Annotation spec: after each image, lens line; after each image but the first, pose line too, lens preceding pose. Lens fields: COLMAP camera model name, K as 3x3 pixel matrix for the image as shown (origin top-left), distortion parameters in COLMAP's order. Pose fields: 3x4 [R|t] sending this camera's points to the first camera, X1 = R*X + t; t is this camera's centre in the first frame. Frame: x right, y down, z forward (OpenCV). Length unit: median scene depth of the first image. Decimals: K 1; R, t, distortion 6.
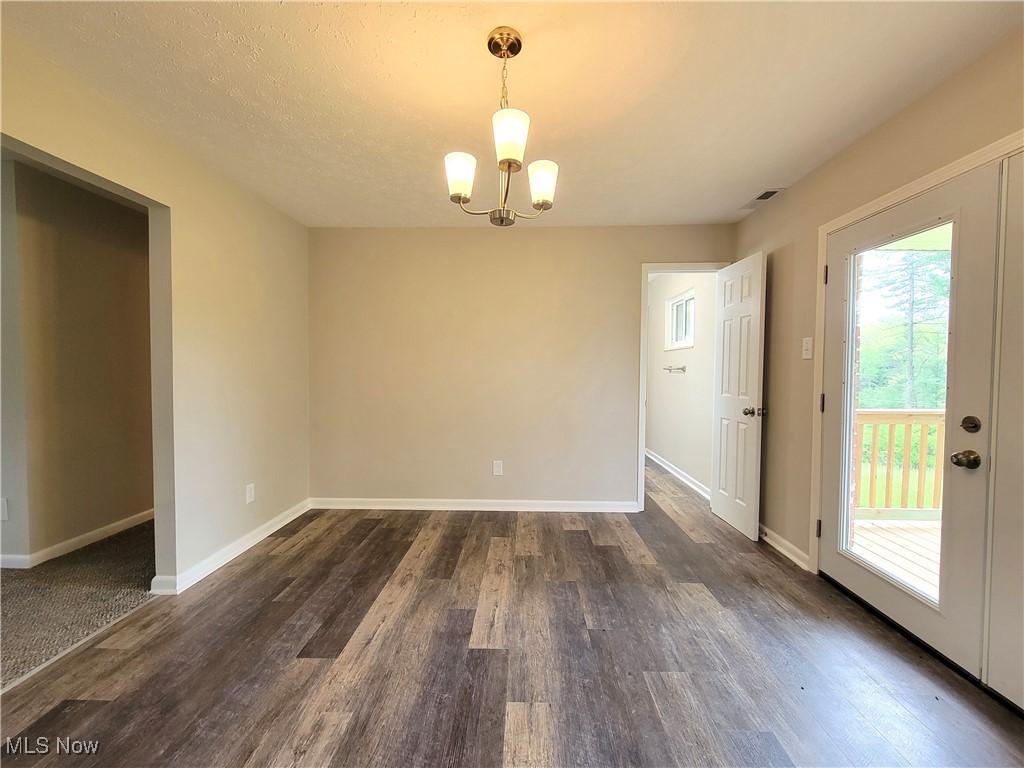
lens RADIAL K [[418.4, 0, 513.8], [0, 418.4, 382.3], [0, 0, 1]] dist [0.000390, -0.000098]
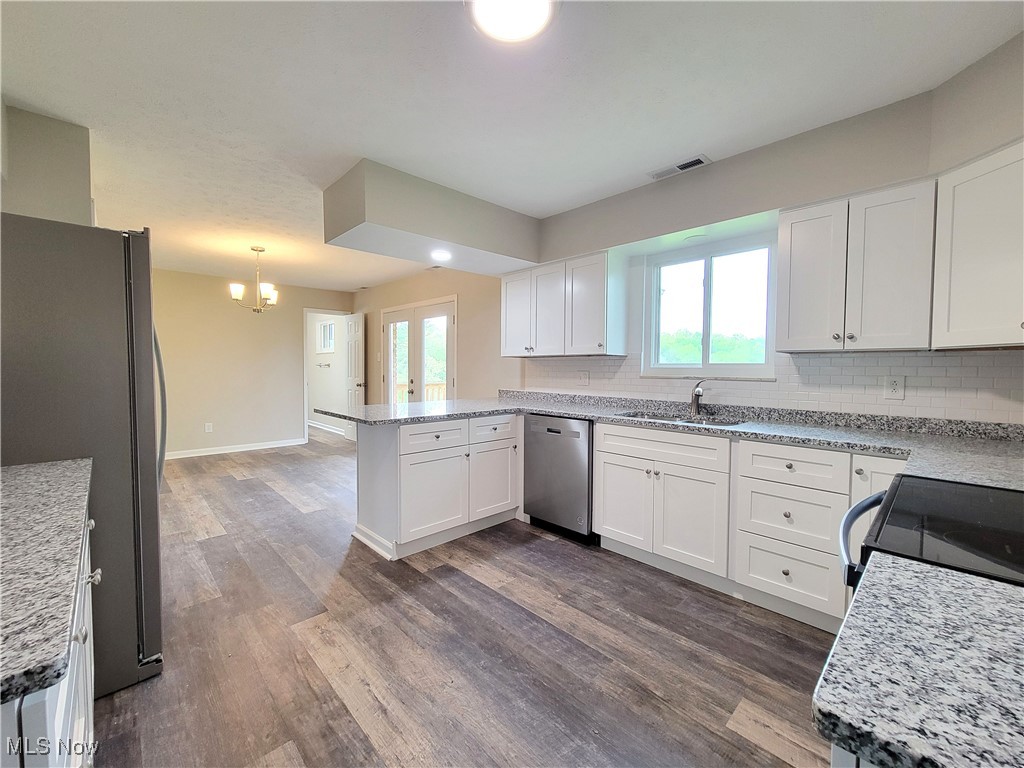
lens RADIAL K [[418.4, 0, 513.8], [0, 418.4, 382.3], [0, 0, 1]] dist [0.000390, -0.000098]
pose [[0.700757, -0.023470, 0.713014, -0.419570], [0.018367, 0.999721, 0.014856, 0.039364], [-0.713164, 0.002685, 0.700992, -1.089668]]
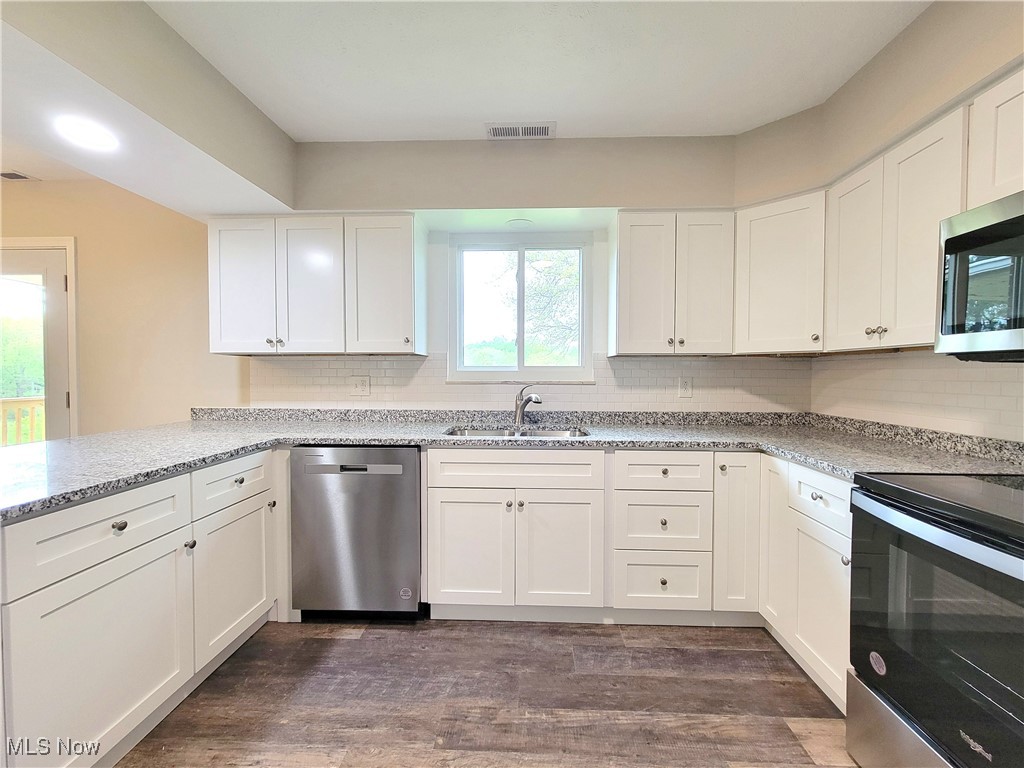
lens RADIAL K [[418.4, 0, 513.8], [0, 418.4, 382.3], [0, 0, 1]] dist [0.000390, -0.000098]
pose [[0.009547, -0.026424, 0.999605, -0.290679], [0.029824, 0.999214, 0.026128, 0.029074], [-0.999510, 0.029563, 0.010328, -0.726982]]
